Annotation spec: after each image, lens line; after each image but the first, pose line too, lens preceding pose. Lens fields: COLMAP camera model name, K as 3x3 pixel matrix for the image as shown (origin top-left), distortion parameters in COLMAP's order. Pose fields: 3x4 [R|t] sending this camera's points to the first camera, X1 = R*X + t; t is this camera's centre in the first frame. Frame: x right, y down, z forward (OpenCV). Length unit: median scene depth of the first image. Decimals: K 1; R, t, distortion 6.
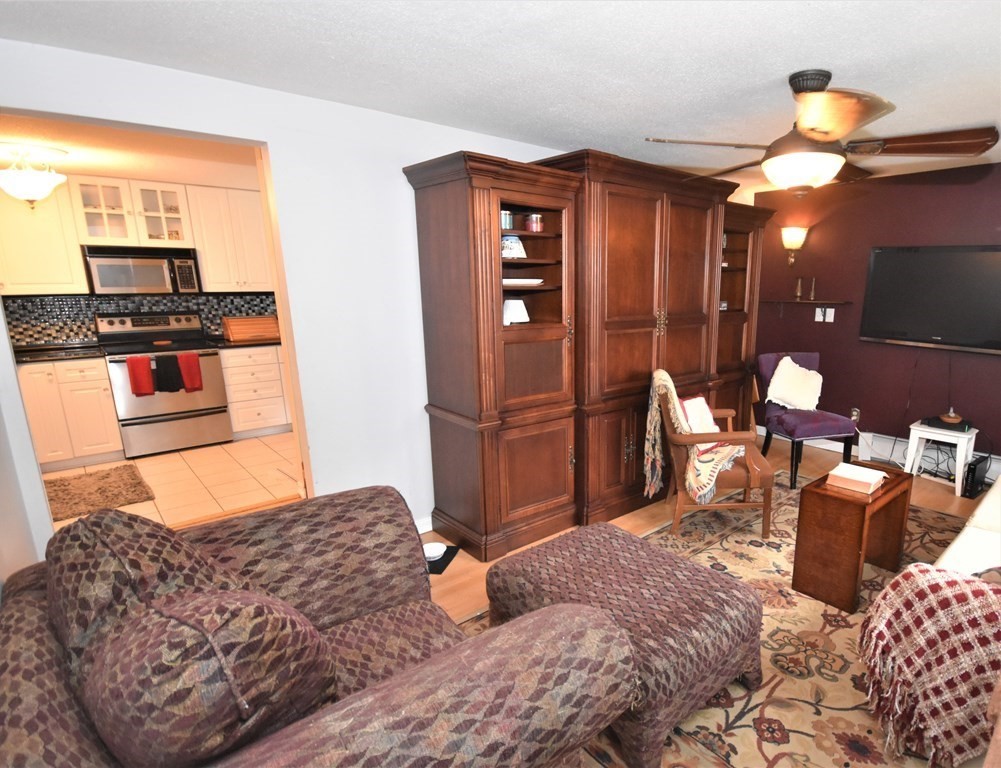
lens RADIAL K [[550.6, 0, 607.4], [0, 550.6, 414.5], [0, 0, 1]] dist [0.040469, -0.028346]
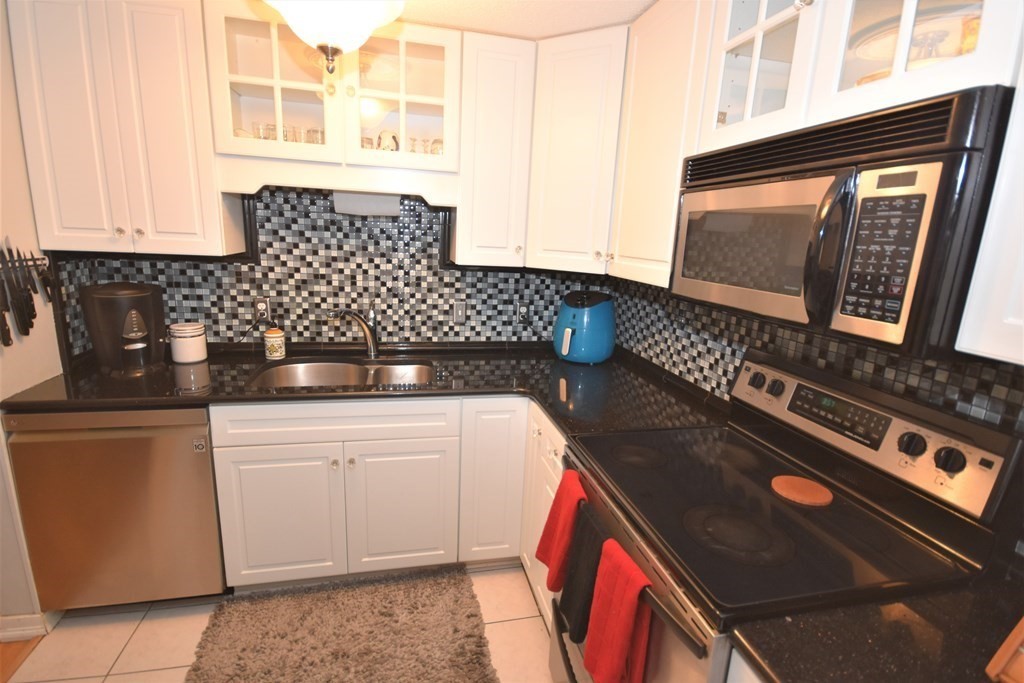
lens RADIAL K [[479.2, 0, 507.8], [0, 479.2, 347.1], [0, 0, 1]] dist [-0.000546, -0.000851]
pose [[-0.520847, 0.167000, -0.837156, -0.546779], [-0.247709, 0.908915, 0.335430, -0.242547], [0.816920, 0.382078, -0.432038, 0.979632]]
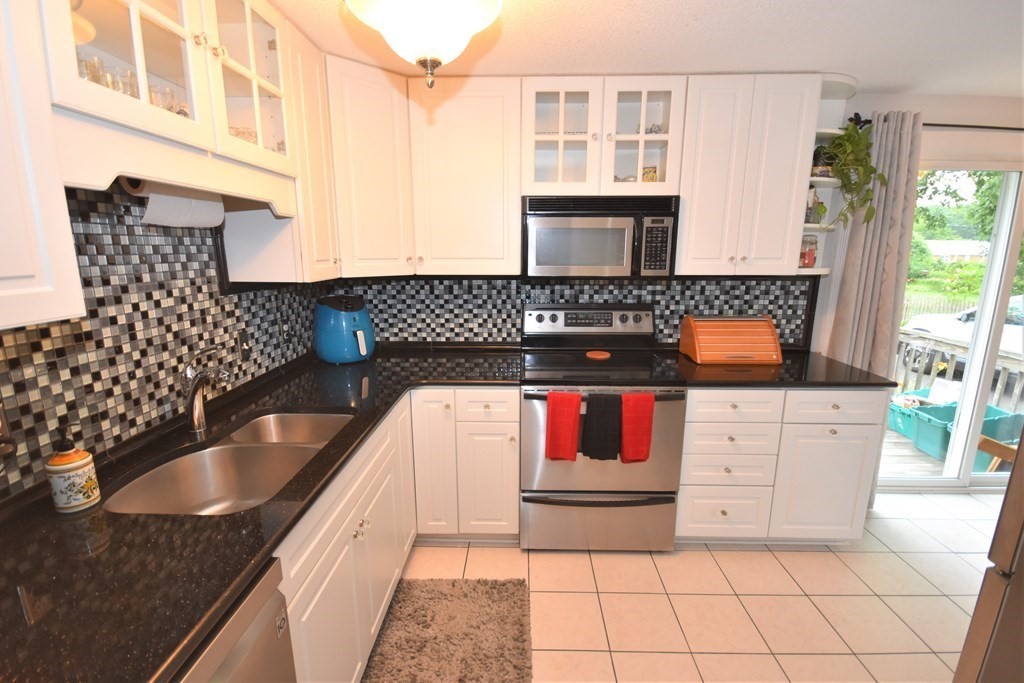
lens RADIAL K [[463.4, 0, 507.7], [0, 463.4, 347.5], [0, 0, 1]] dist [-0.016958, -0.000094]
pose [[0.691328, 0.146485, -0.707536, -0.519557], [-0.166011, 0.985239, 0.041771, -0.144944], [0.703211, 0.088582, 0.705441, 0.585922]]
